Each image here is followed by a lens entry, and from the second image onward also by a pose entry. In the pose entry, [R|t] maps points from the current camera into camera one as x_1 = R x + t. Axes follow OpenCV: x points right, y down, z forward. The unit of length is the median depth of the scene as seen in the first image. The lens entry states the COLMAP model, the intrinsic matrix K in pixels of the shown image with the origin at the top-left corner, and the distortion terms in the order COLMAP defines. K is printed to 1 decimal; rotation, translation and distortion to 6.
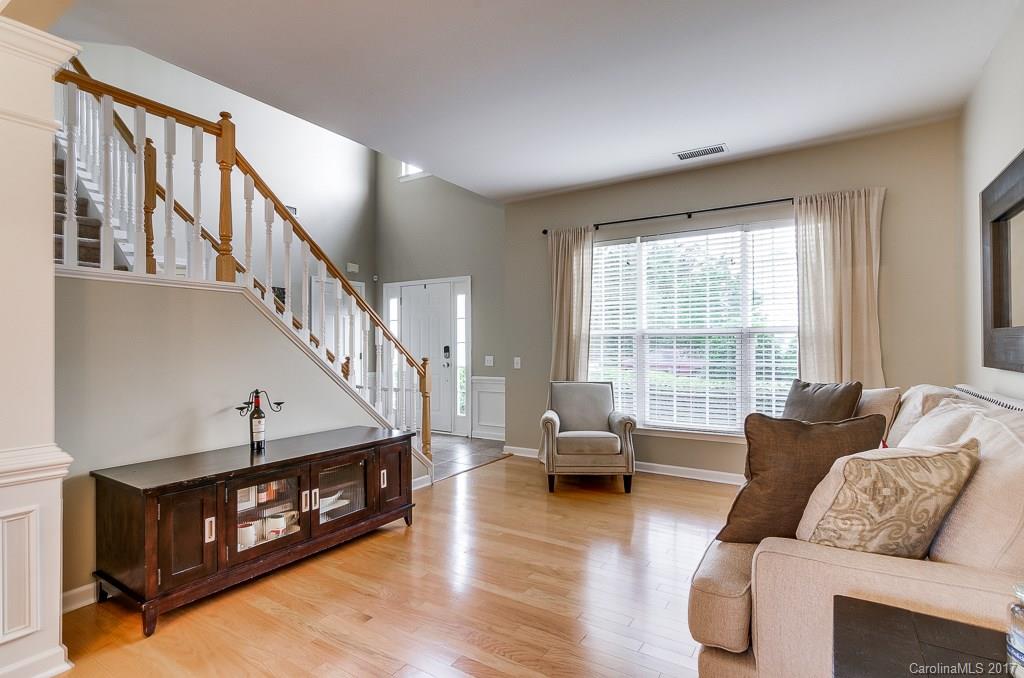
lens RADIAL K [[501.7, 0, 512.0], [0, 501.7, 339.0], [0, 0, 1]] dist [-0.000754, 0.001205]
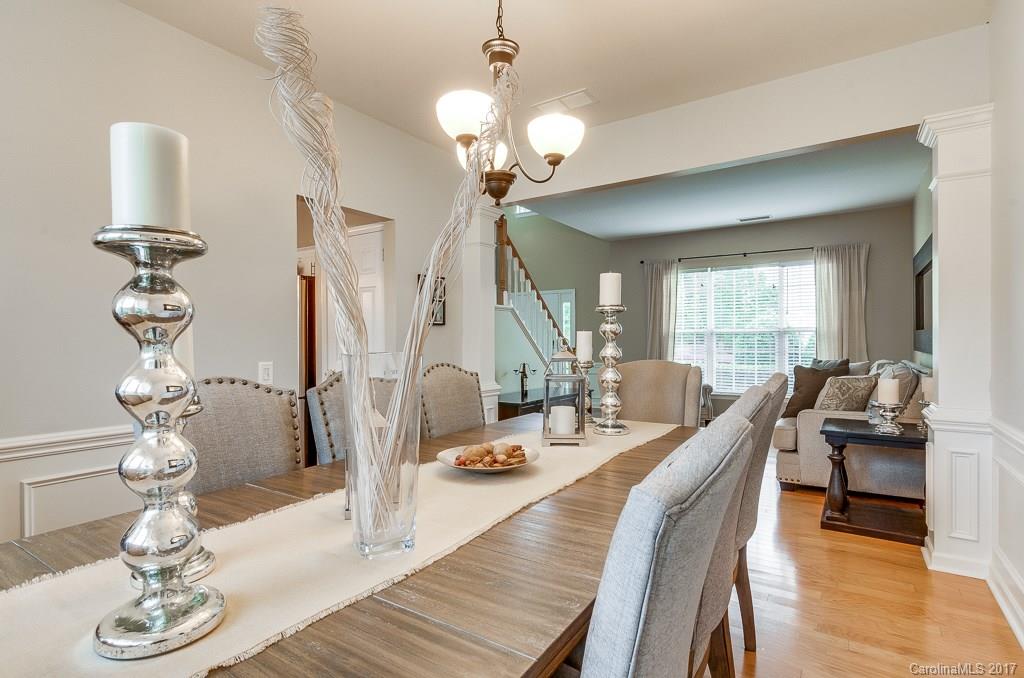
lens RADIAL K [[504.5, 0, 515.3], [0, 504.5, 338.2], [0, 0, 1]] dist [-0.001680, -0.000168]
pose [[0.999742, -0.000874, -0.022694, -0.370631], [0.001059, 0.999966, 0.008133, -0.005524], [0.022686, -0.008155, 0.999709, -0.663266]]
